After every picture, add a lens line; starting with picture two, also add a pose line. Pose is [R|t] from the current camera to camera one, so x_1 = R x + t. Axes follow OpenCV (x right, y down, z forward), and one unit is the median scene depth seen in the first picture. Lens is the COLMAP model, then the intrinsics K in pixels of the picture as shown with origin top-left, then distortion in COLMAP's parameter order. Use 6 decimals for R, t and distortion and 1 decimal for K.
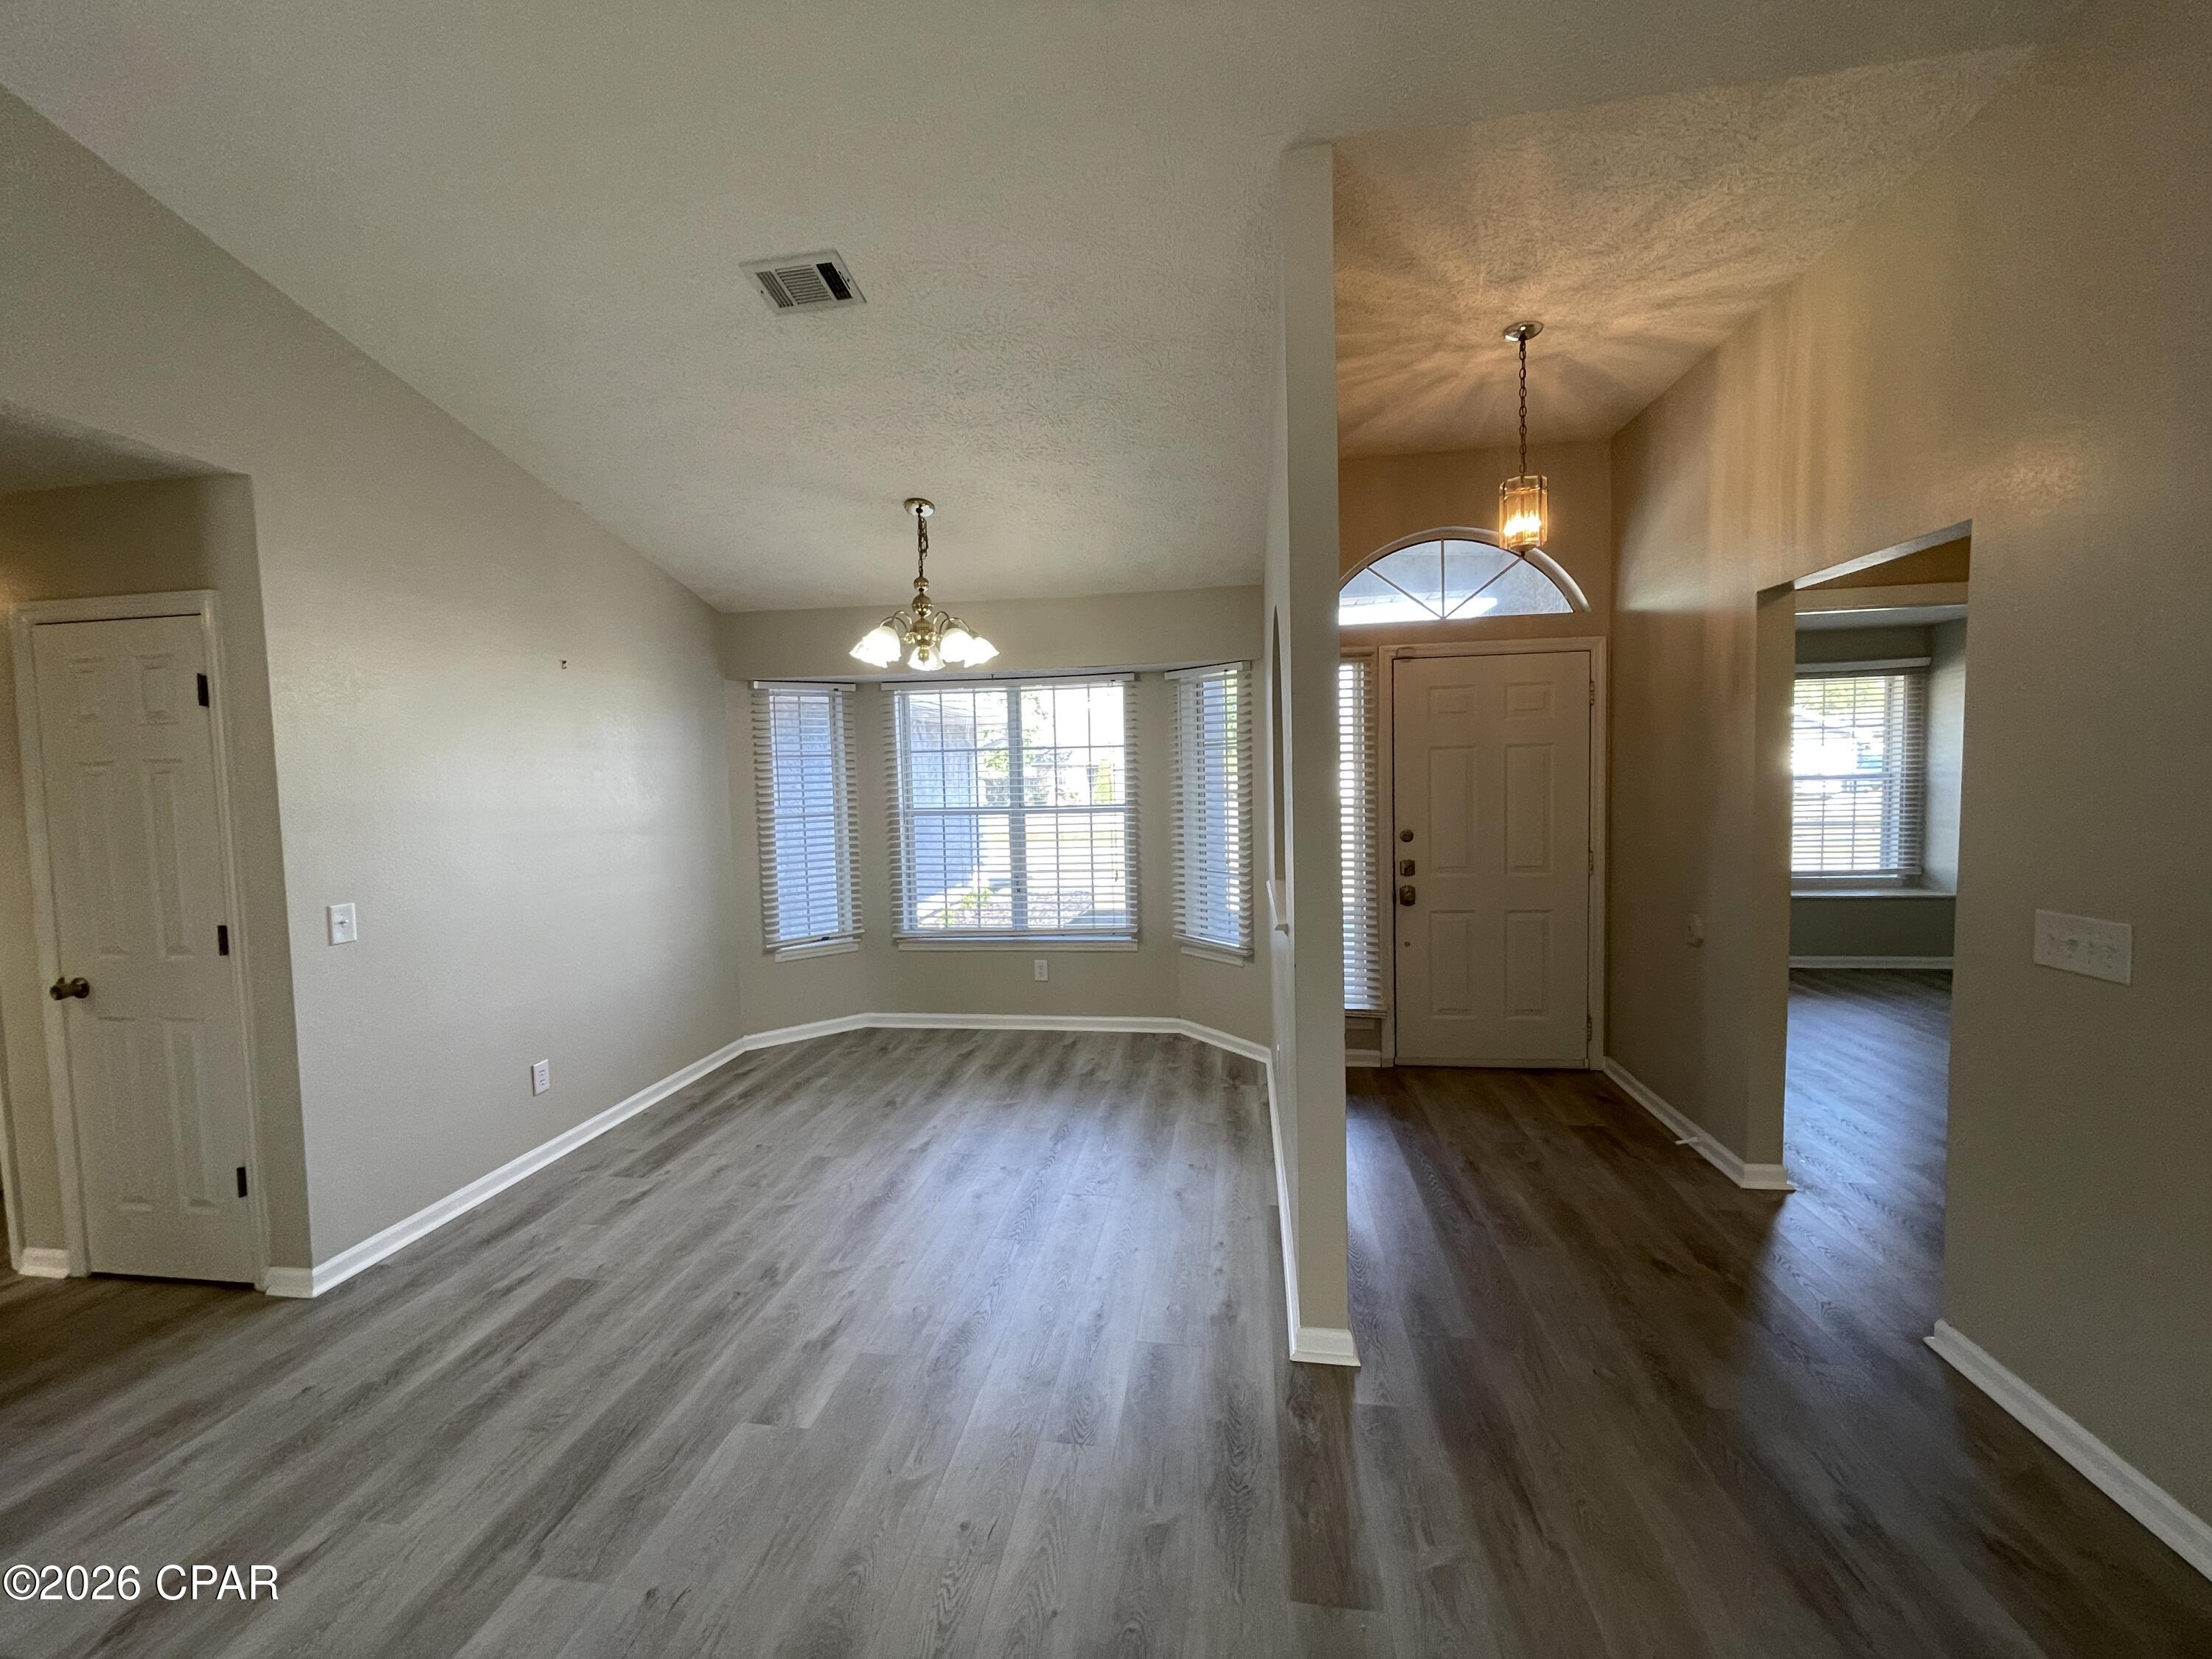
lens RADIAL K [[887.1, 0, 1101.3], [0, 887.1, 823.9], [0, 0, 1]] dist [-0.000159, 0.000111]
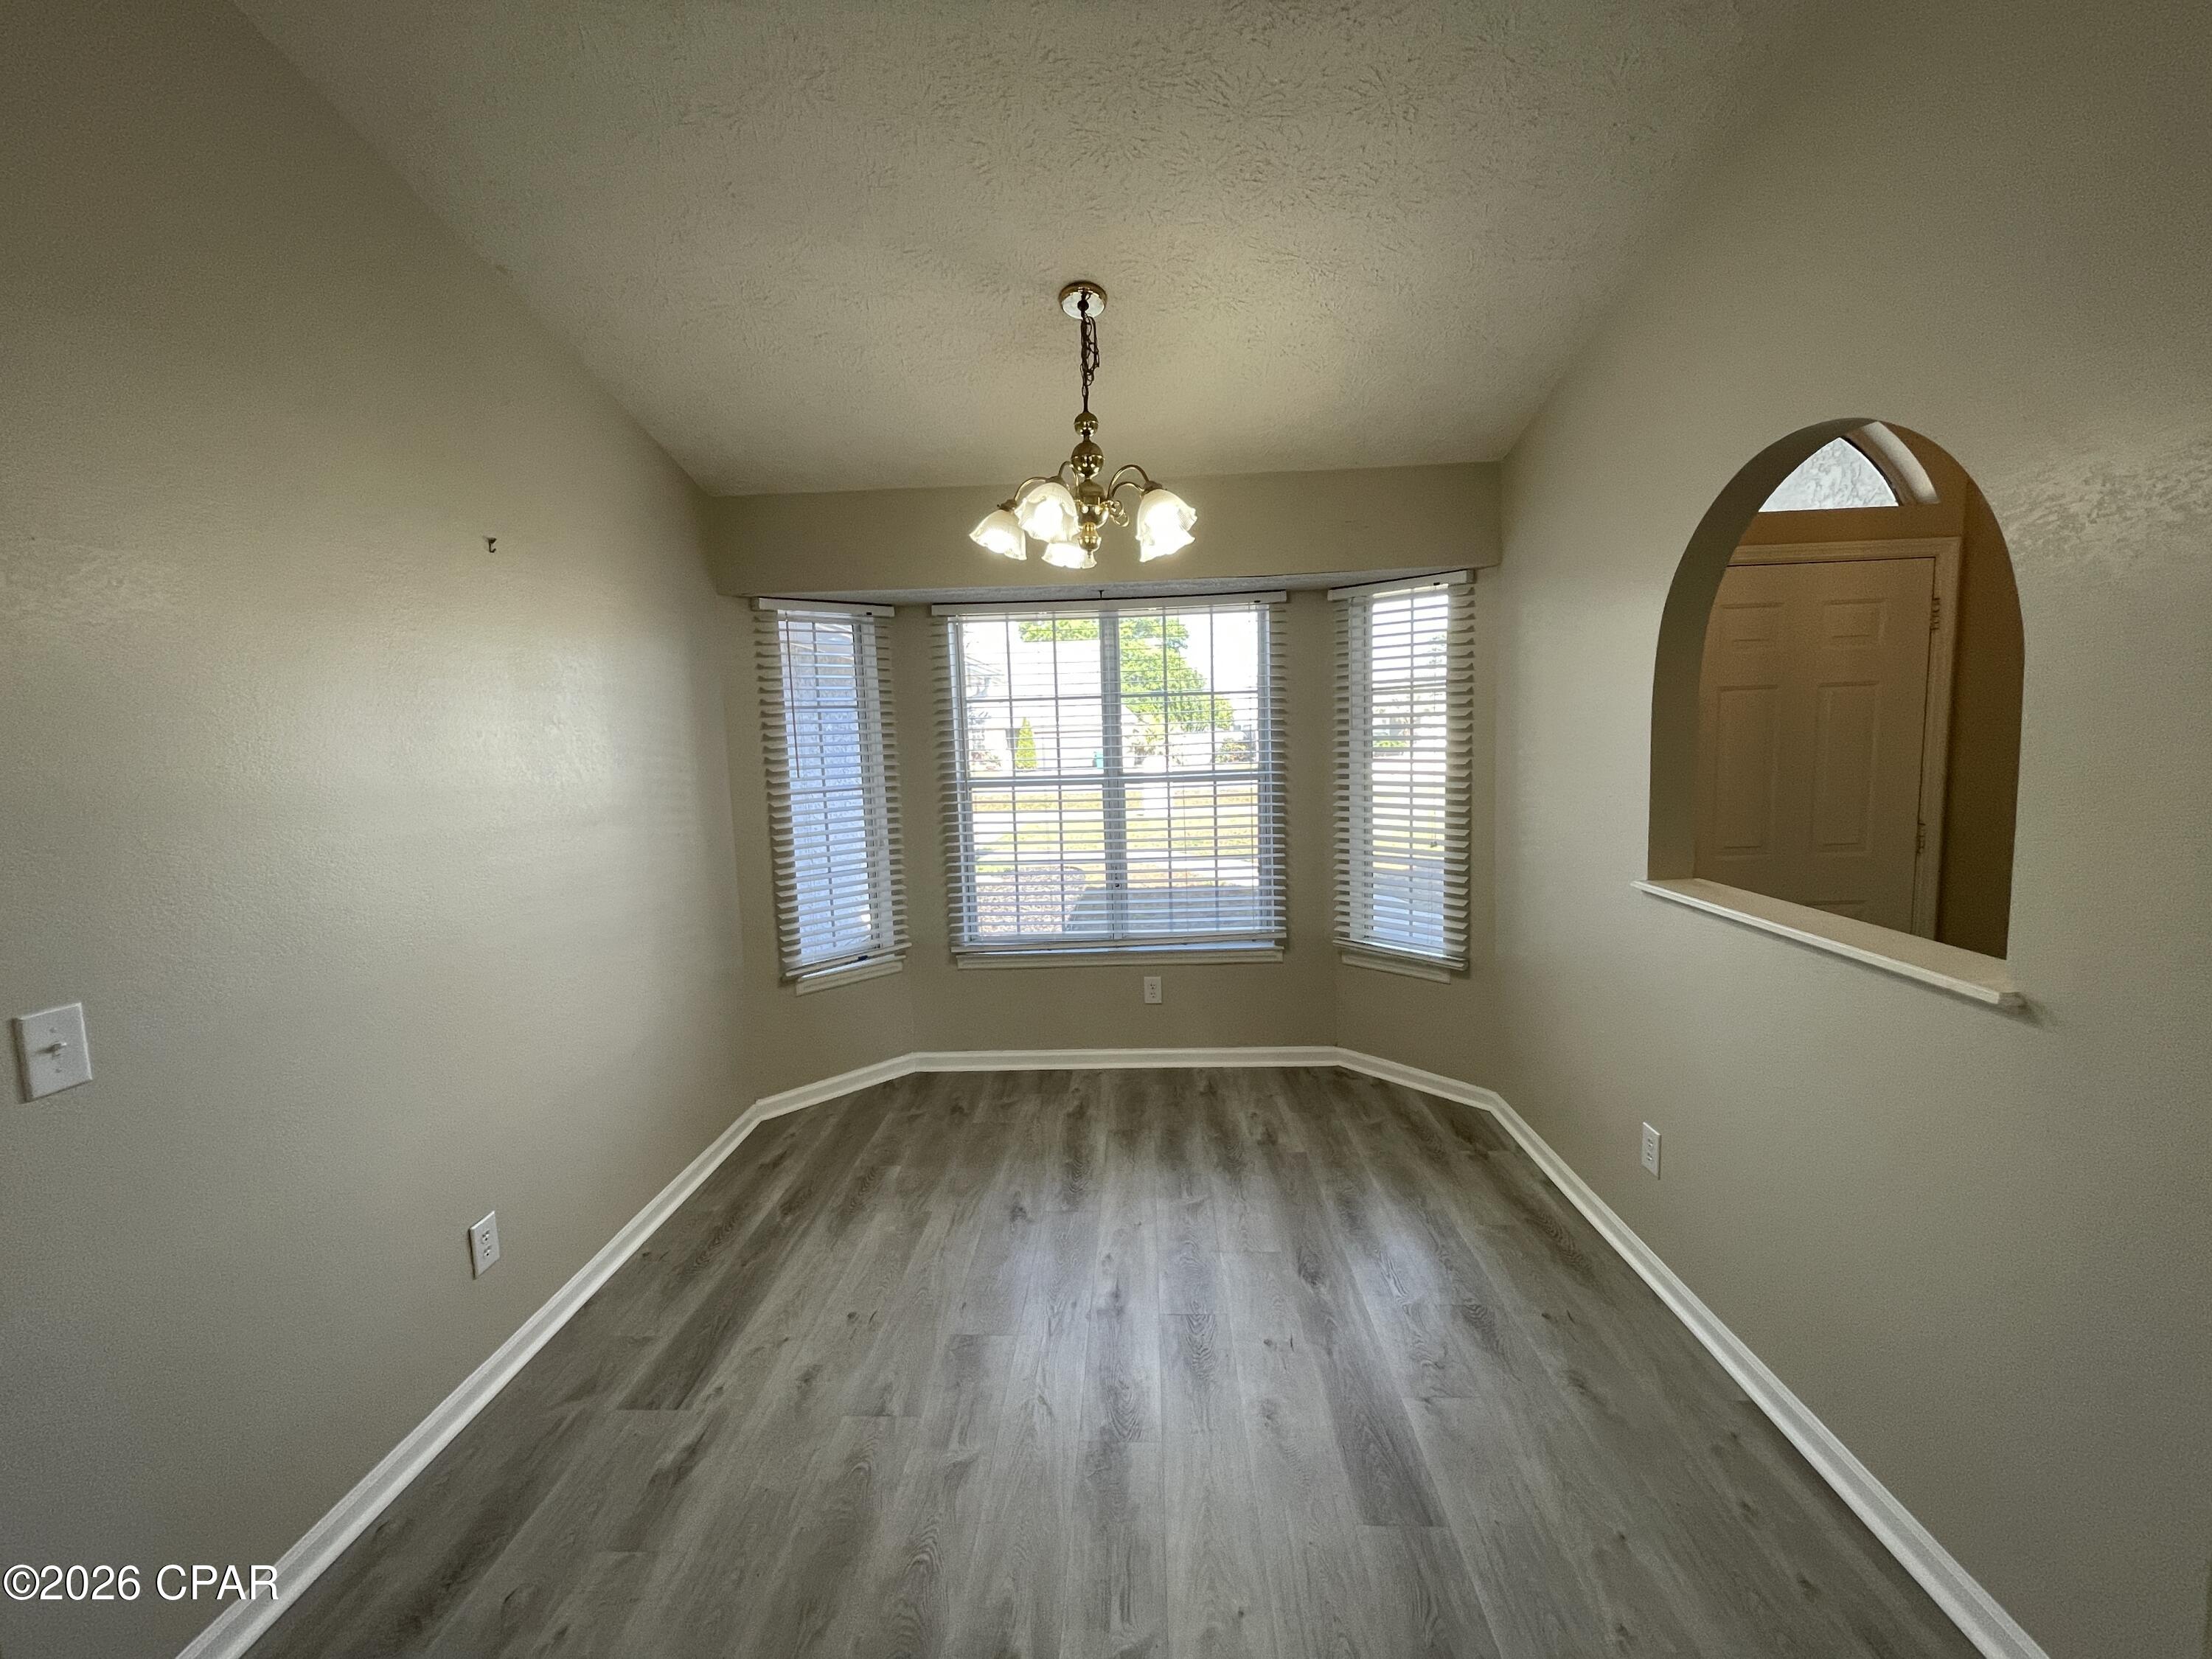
lens RADIAL K [[894.4, 0, 1103.7], [0, 894.4, 826.3], [0, 0, 1]] dist [0.003724, 0.000163]
pose [[0.994402, -0.018574, 0.104015, -0.212066], [0.014044, 0.998928, 0.044117, -0.010075], [-0.104723, -0.042409, 0.993597, 0.285364]]
